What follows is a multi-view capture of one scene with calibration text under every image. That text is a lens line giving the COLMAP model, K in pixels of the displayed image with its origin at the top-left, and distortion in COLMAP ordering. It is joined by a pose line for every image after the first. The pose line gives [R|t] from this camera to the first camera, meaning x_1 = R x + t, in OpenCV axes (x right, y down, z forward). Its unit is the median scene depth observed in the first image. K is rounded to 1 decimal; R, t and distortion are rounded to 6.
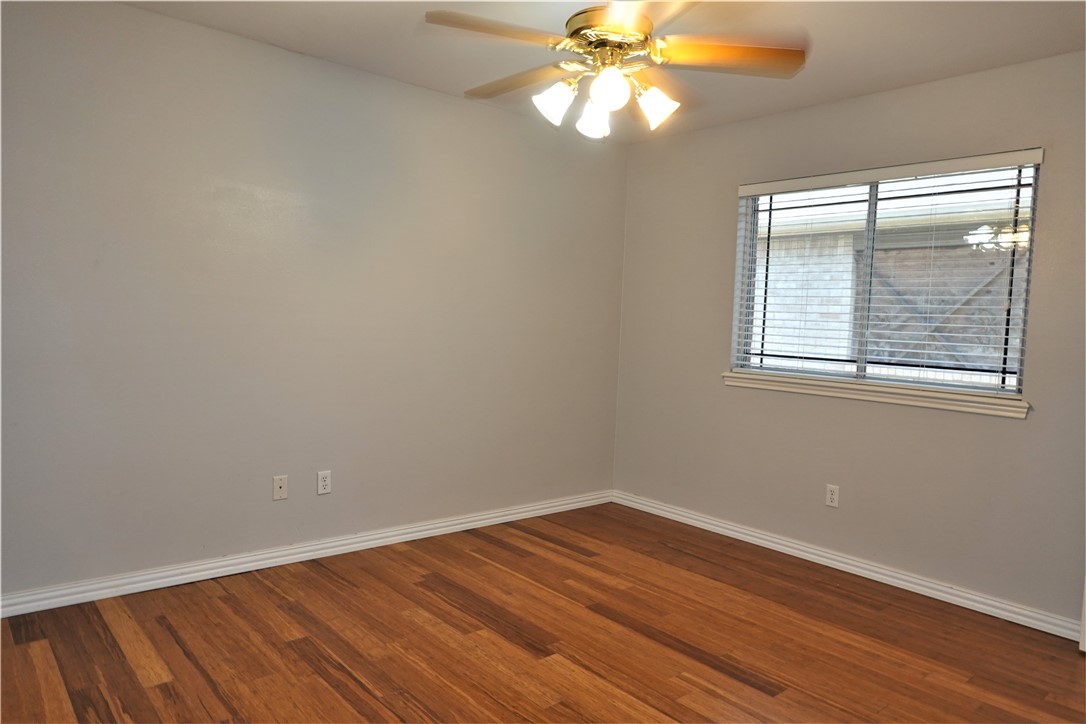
lens RADIAL K [[726.6, 0, 543.0], [0, 726.6, 362.0], [0, 0, 1]] dist [-0.002869, 0.000671]
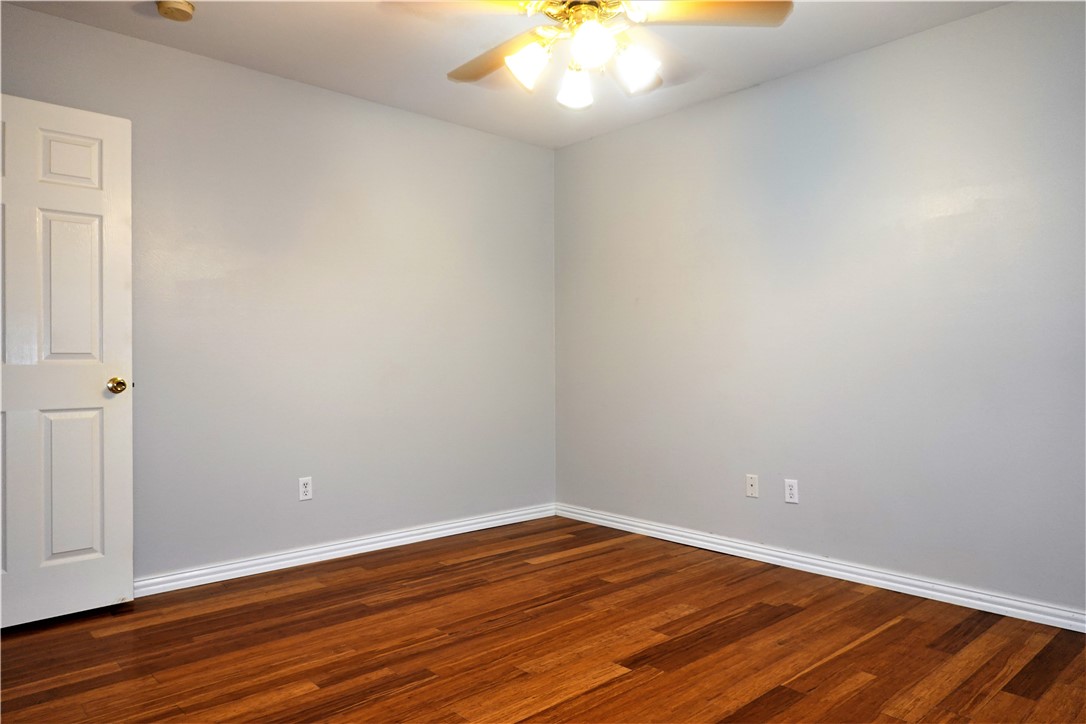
lens RADIAL K [[726.6, 0, 543.0], [0, 726.6, 362.0], [0, 0, 1]] dist [-0.002869, 0.000671]
pose [[0.031844, -0.041808, -0.998618, 0.816985], [-0.054449, 0.997569, -0.043500, 0.063681], [0.998009, 0.055759, 0.029490, 0.755002]]
